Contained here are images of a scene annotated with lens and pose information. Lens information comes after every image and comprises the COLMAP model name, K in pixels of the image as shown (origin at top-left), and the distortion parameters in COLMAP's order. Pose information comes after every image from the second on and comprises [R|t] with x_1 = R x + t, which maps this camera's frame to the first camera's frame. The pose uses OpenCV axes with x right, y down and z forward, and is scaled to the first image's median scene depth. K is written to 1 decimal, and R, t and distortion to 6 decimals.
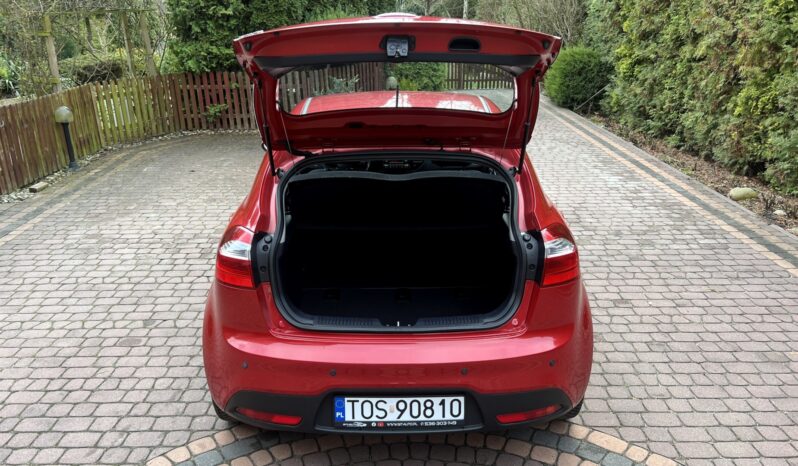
lens RADIAL K [[621.1, 0, 396.1], [0, 621.1, 233.9], [0, 0, 1]] dist [0.065513, -0.074794]
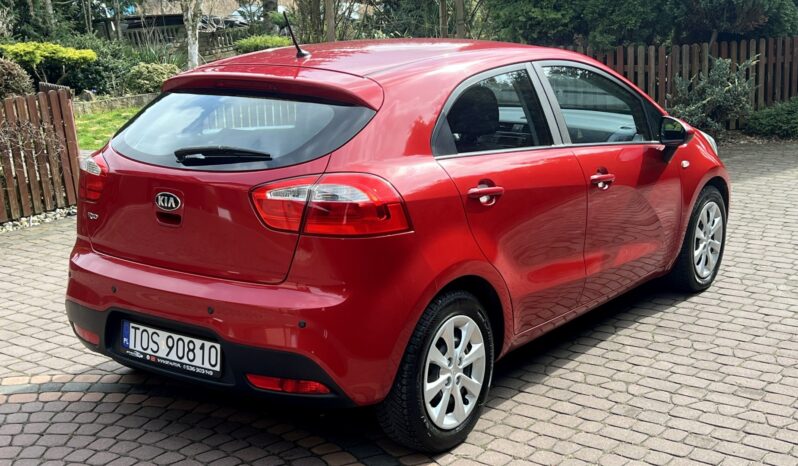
lens RADIAL K [[1073.0, 0, 391.3], [0, 1073.0, 254.7], [0, 0, 1]] dist [0.202169, -0.593621]
pose [[0.804944, 0.137115, -0.577290, 1.015228], [-0.188064, 0.981727, -0.029052, 0.113589], [0.562758, 0.131953, 0.816022, -0.125380]]
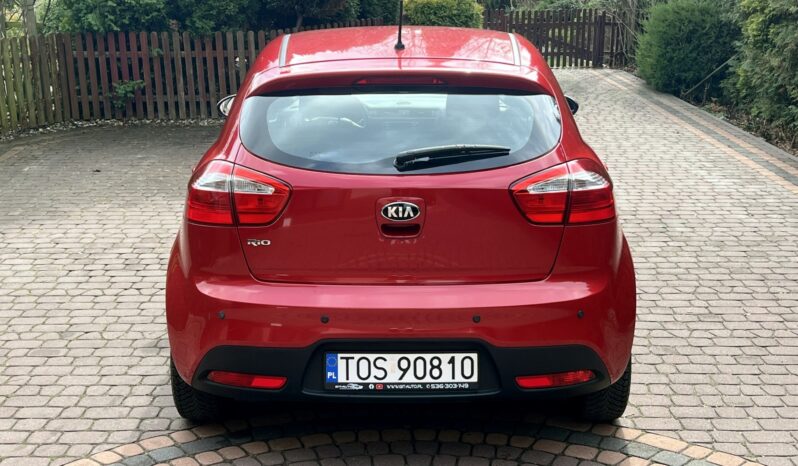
lens RADIAL K [[1073.0, 0, 391.3], [0, 1073.0, 254.7], [0, 0, 1]] dist [0.202169, -0.593621]
pose [[0.999939, 0.003819, -0.010369, 0.005135], [-0.004588, 0.997159, -0.075187, 0.203118], [0.010052, 0.075230, 0.997116, -0.409788]]
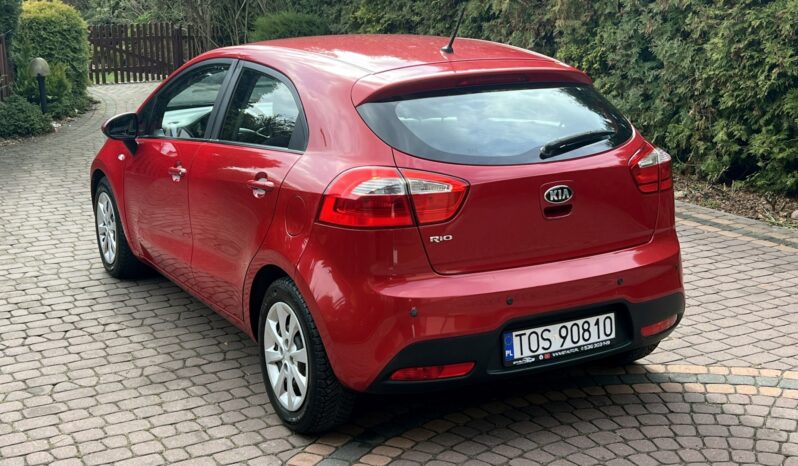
lens RADIAL K [[1073.0, 0, 391.3], [0, 1073.0, 254.7], [0, 0, 1]] dist [0.202169, -0.593621]
pose [[0.877392, -0.122986, 0.463742, -0.825782], [0.163842, 0.985285, -0.048684, 0.168615], [-0.450931, 0.118696, 0.884631, -0.293750]]
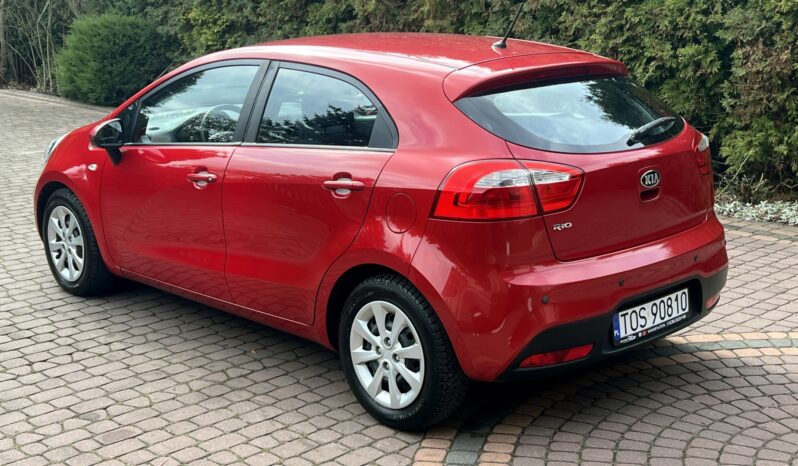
lens RADIAL K [[1073.0, 0, 391.3], [0, 1073.0, 254.7], [0, 0, 1]] dist [0.202169, -0.593621]
pose [[0.732965, -0.173553, 0.657755, -1.219623], [0.233261, 0.972408, -0.003356, 0.084343], [-0.639024, 0.155888, 0.753224, -0.042922]]
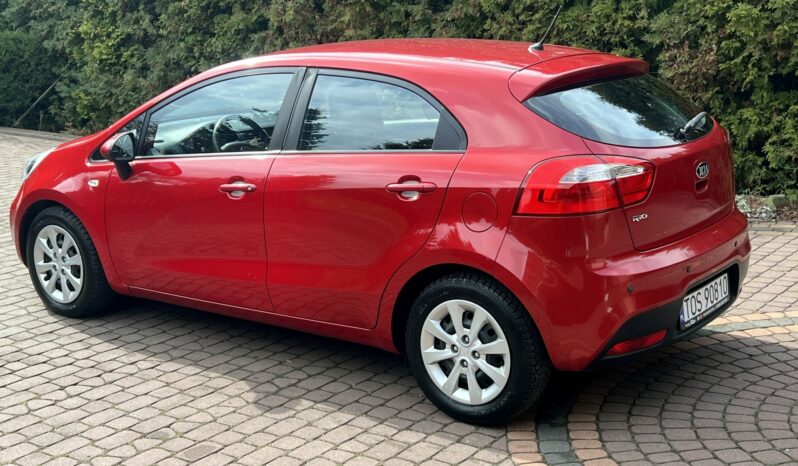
lens RADIAL K [[1070.9, 0, 397.0], [0, 1070.9, 259.8], [0, 0, 1]] dist [0.199435, -0.562397]
pose [[0.609761, -0.202171, 0.766367, -1.454336], [0.279249, 0.959718, 0.030993, 0.015660], [-0.741763, 0.195109, 0.641655, 0.174004]]
